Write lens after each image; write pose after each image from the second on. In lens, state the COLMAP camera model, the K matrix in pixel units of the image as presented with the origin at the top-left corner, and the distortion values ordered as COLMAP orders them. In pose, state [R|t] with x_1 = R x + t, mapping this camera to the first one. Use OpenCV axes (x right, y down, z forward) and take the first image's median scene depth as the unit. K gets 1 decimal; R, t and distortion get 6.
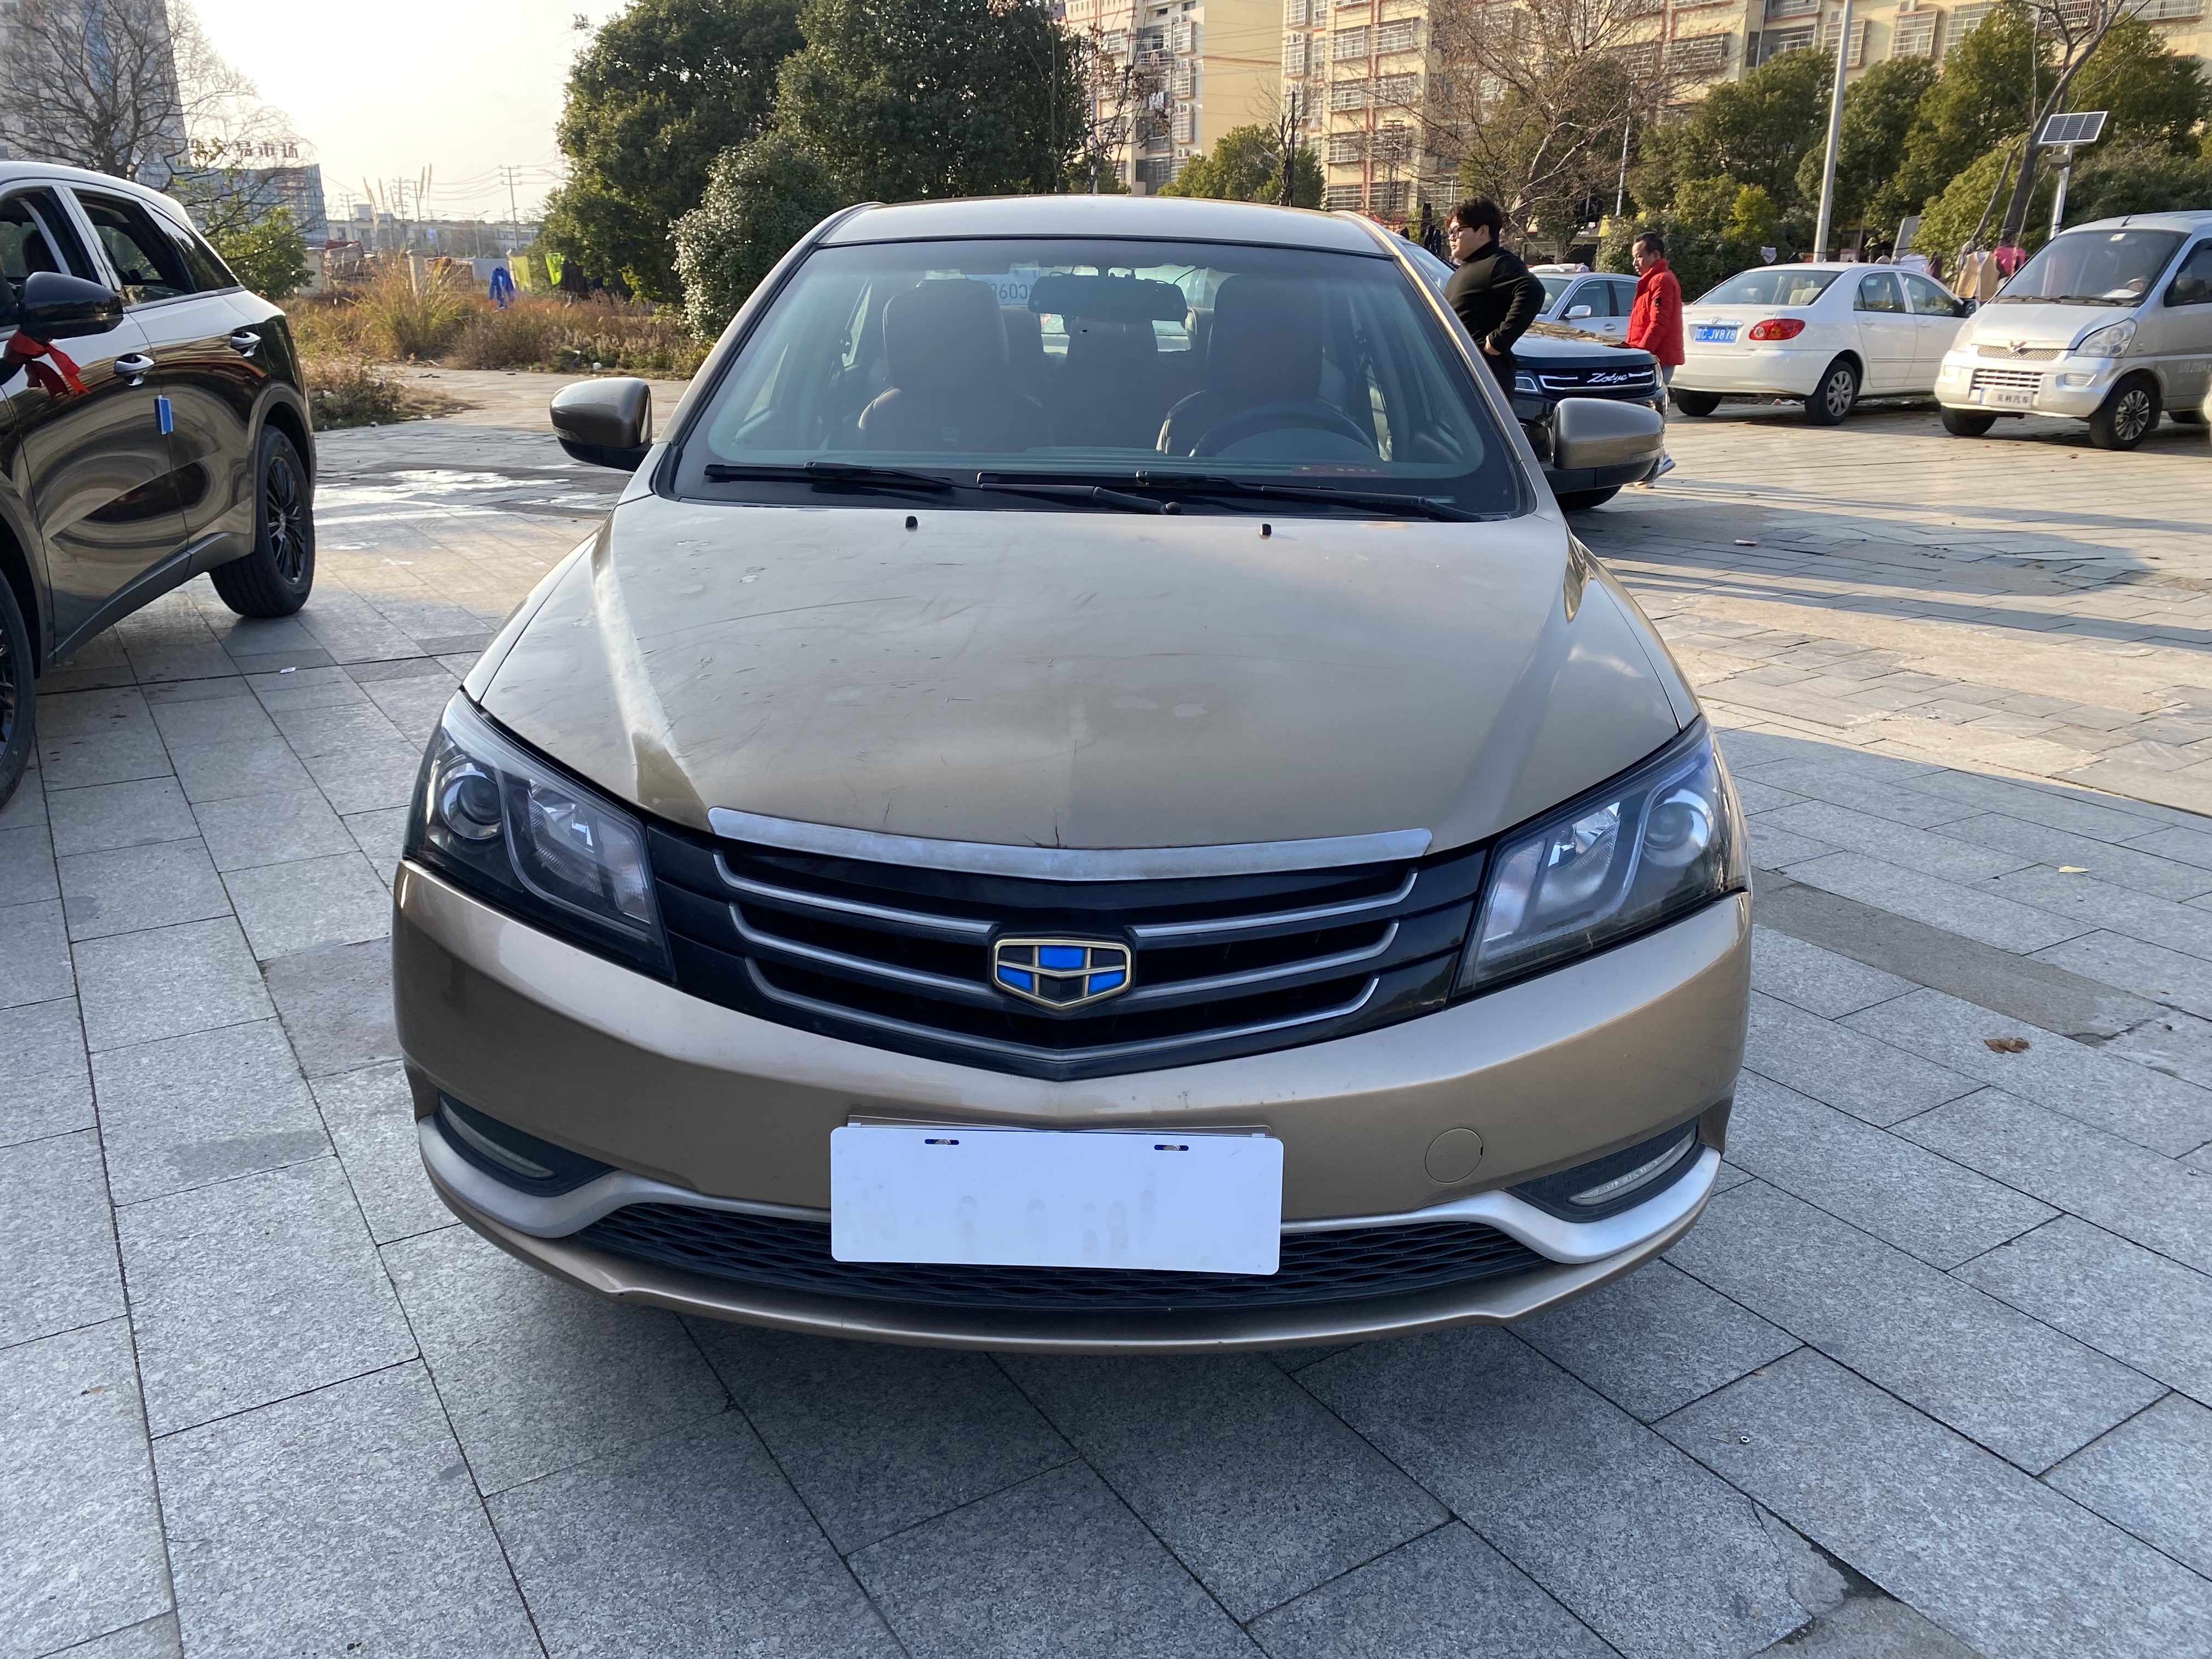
lens RADIAL K [[1687.6, 0, 1079.5], [0, 1687.6, 823.9], [0, 0, 1]] dist [0.015002, -0.004144]
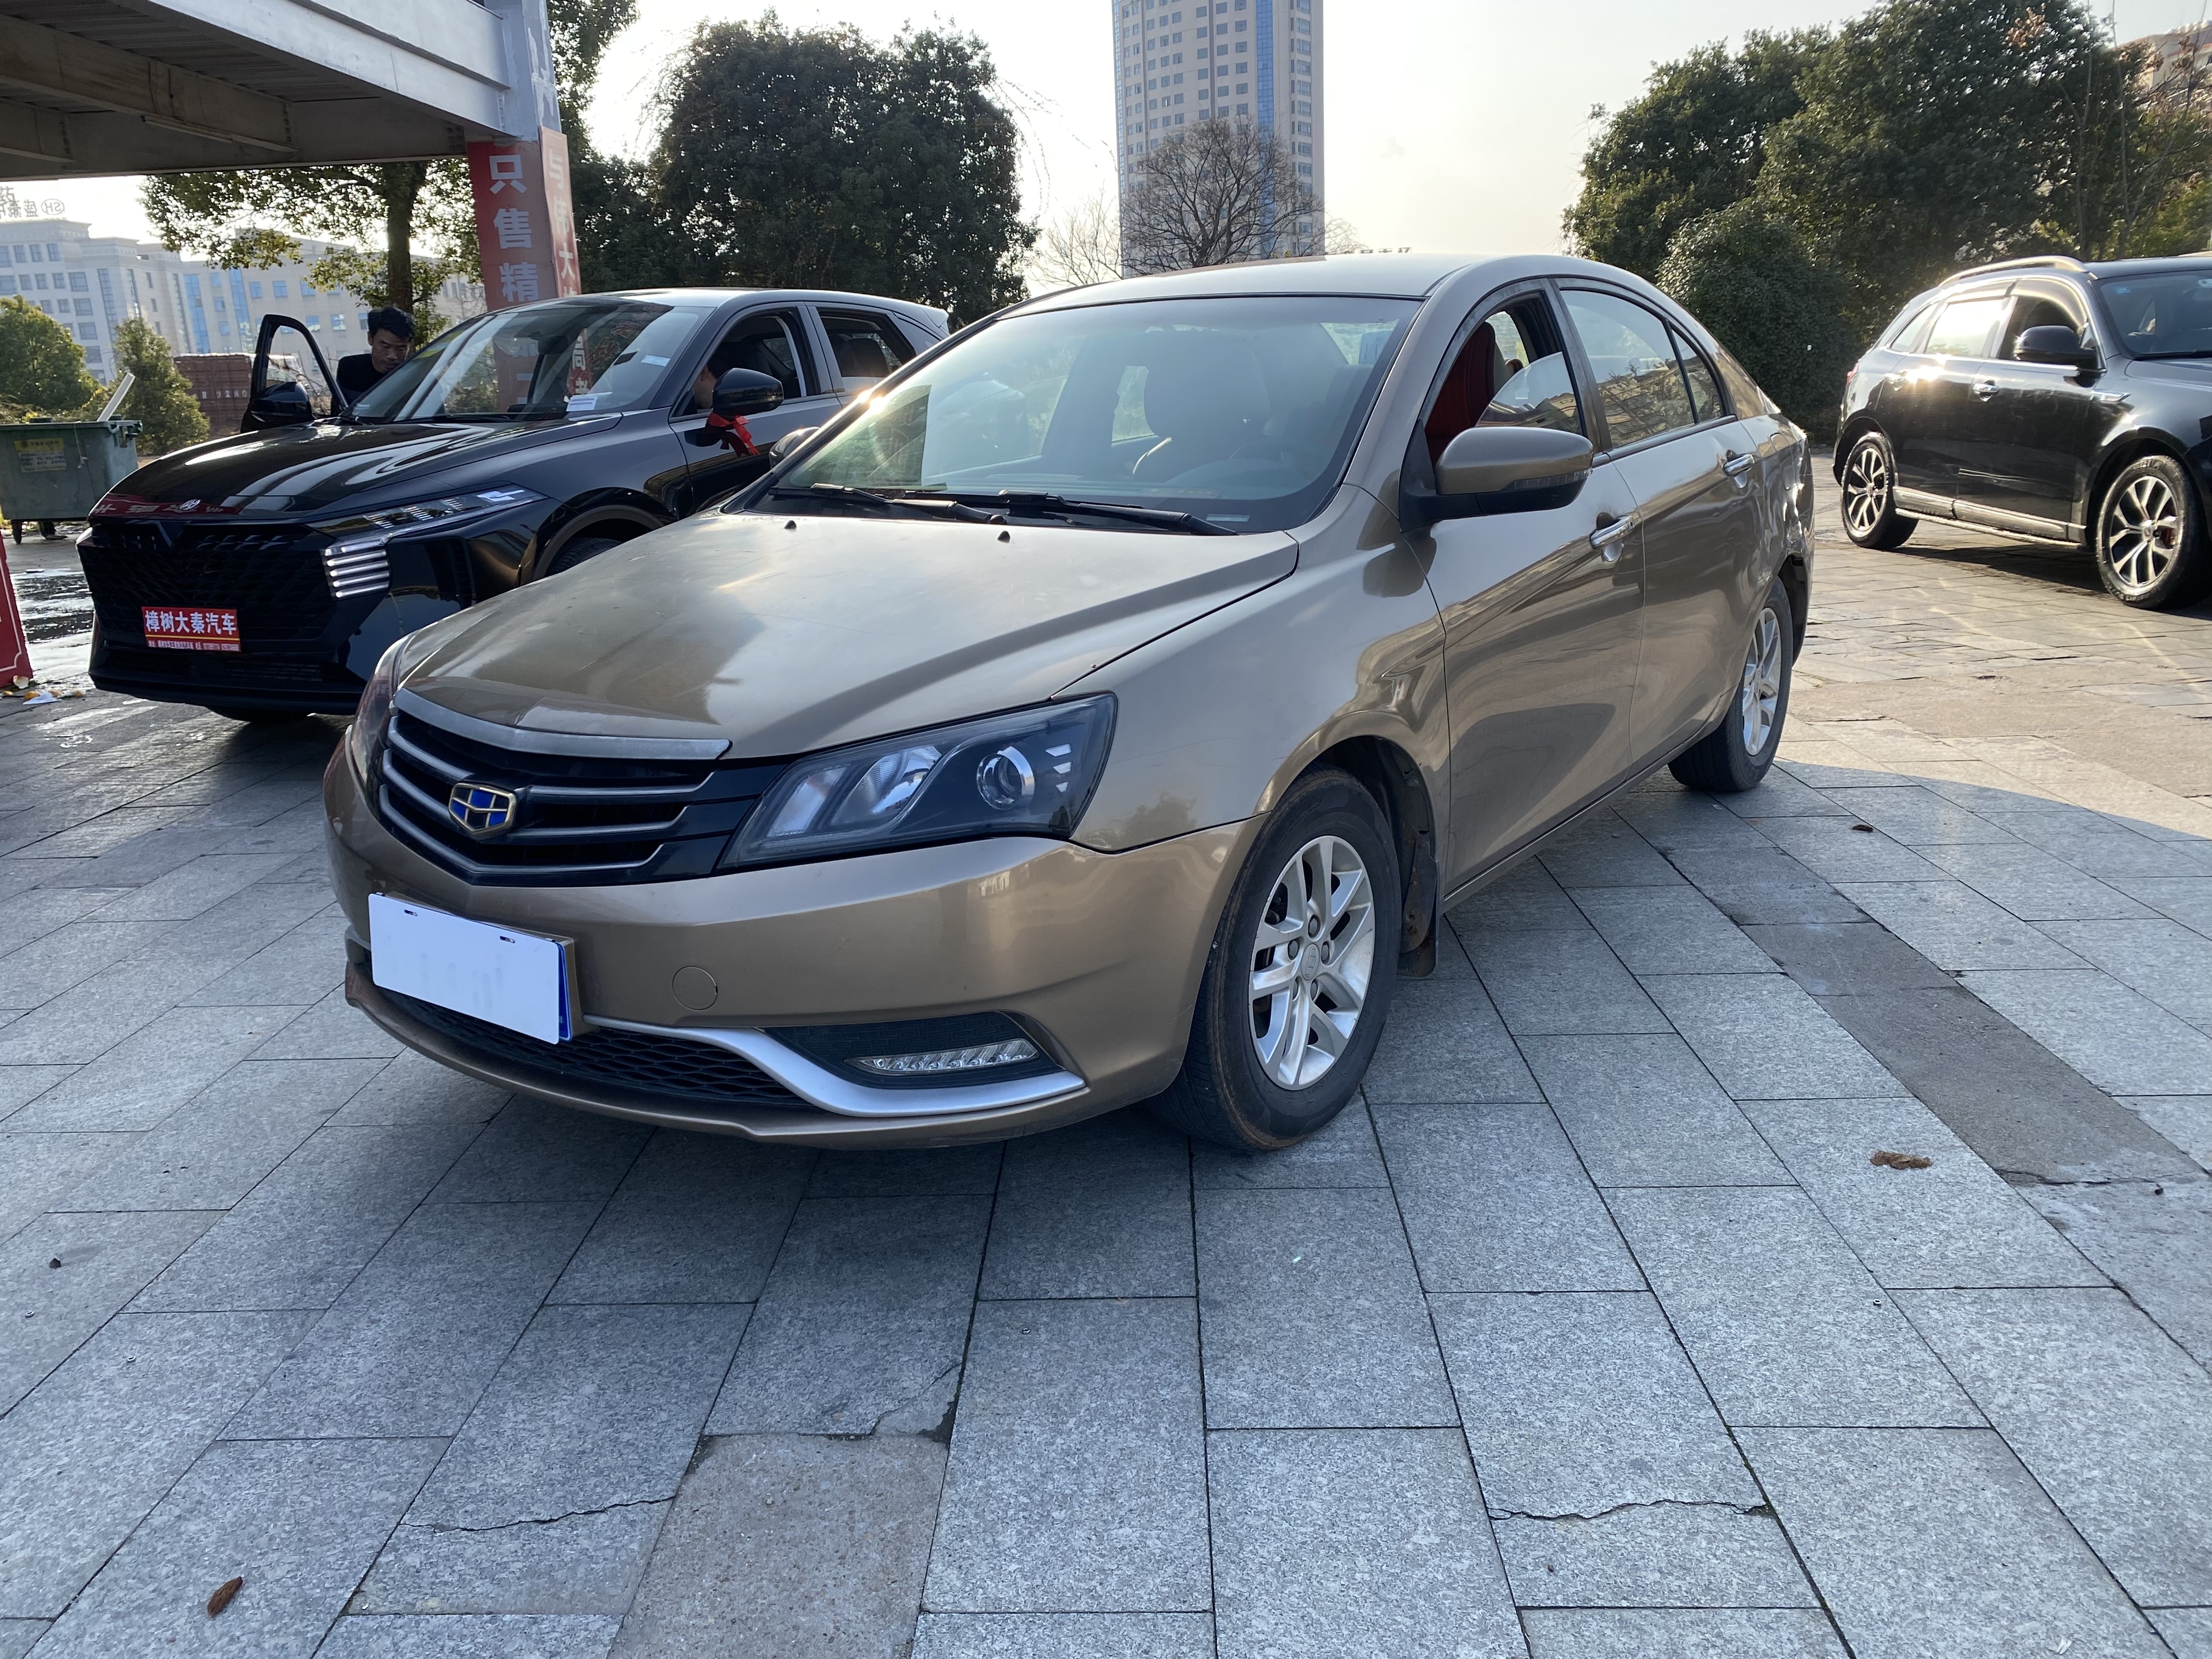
lens RADIAL K [[1687.6, 0, 1079.5], [0, 1687.6, 823.9], [0, 0, 1]] dist [0.015002, -0.004144]
pose [[0.824038, 0.109843, -0.555784, 0.386159], [-0.134289, 0.990937, -0.003260, 0.011492], [0.550389, 0.077322, 0.831320, 0.024797]]
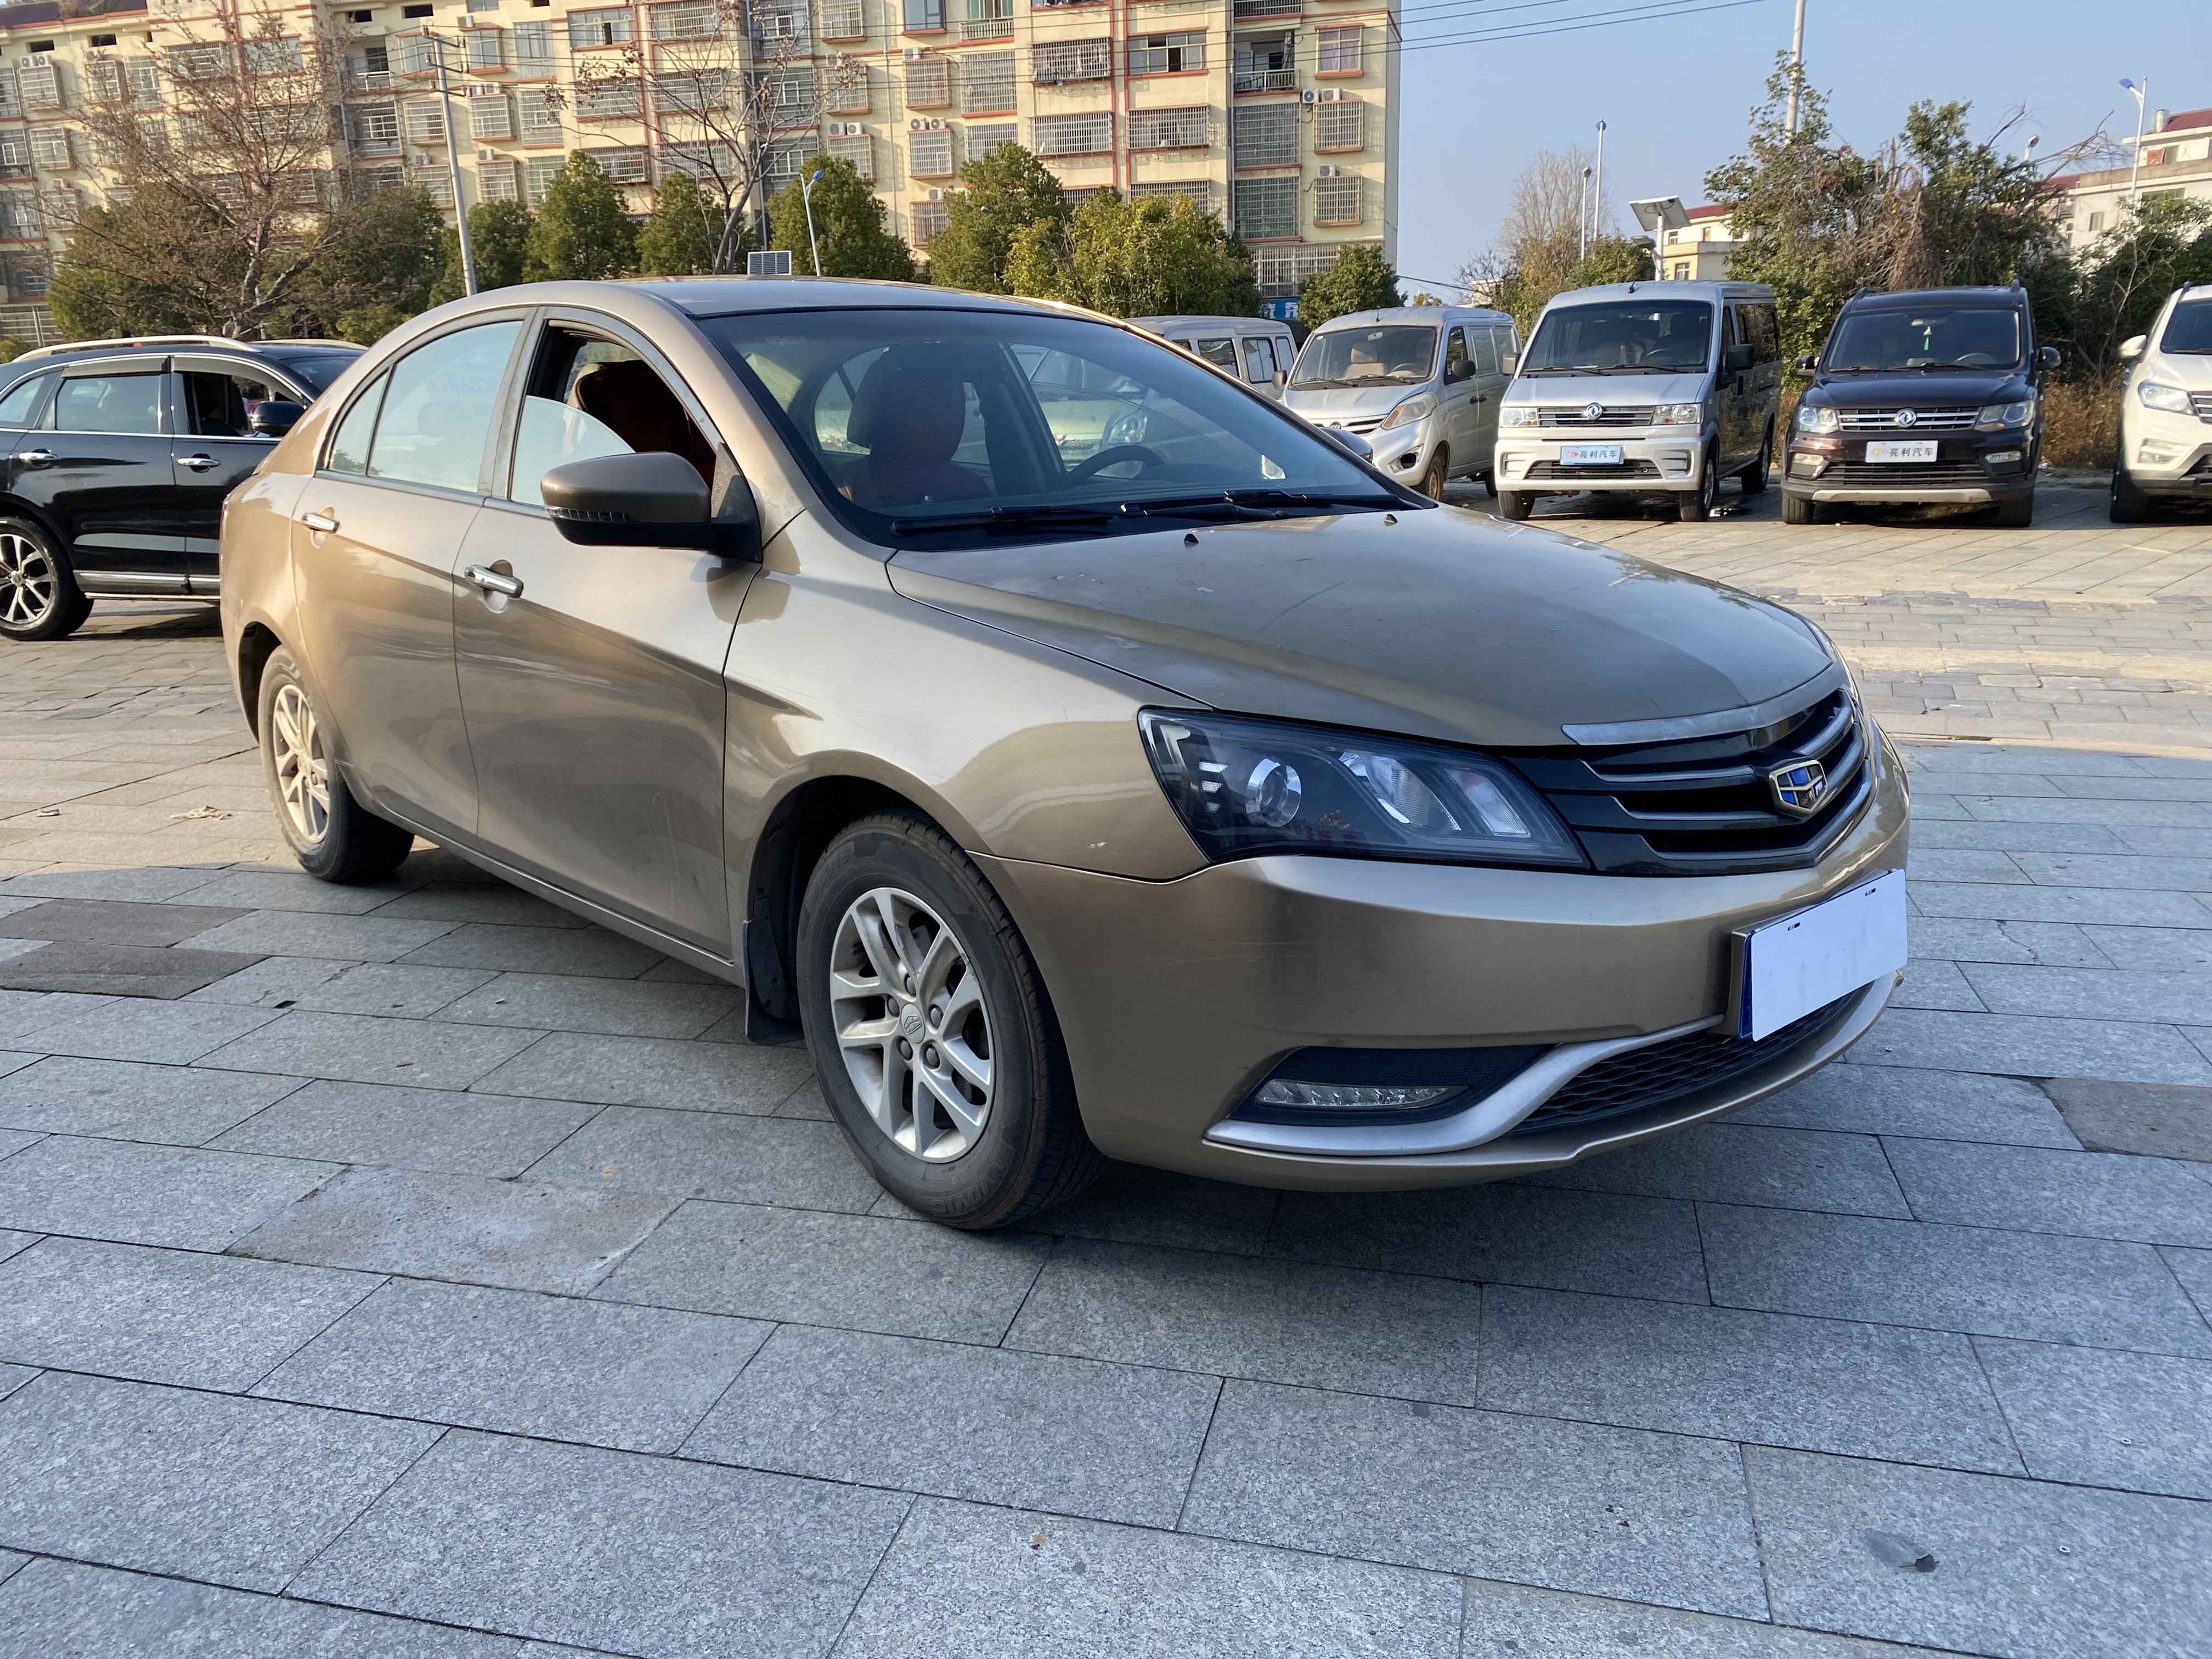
lens RADIAL K [[1687.6, 0, 1079.5], [0, 1687.6, 823.9], [0, 0, 1]] dist [0.015002, -0.004144]
pose [[0.732318, -0.197266, 0.651764, -0.423906], [0.242460, 0.969931, 0.021138, -0.017322], [-0.636335, 0.142547, 0.758128, 0.104607]]
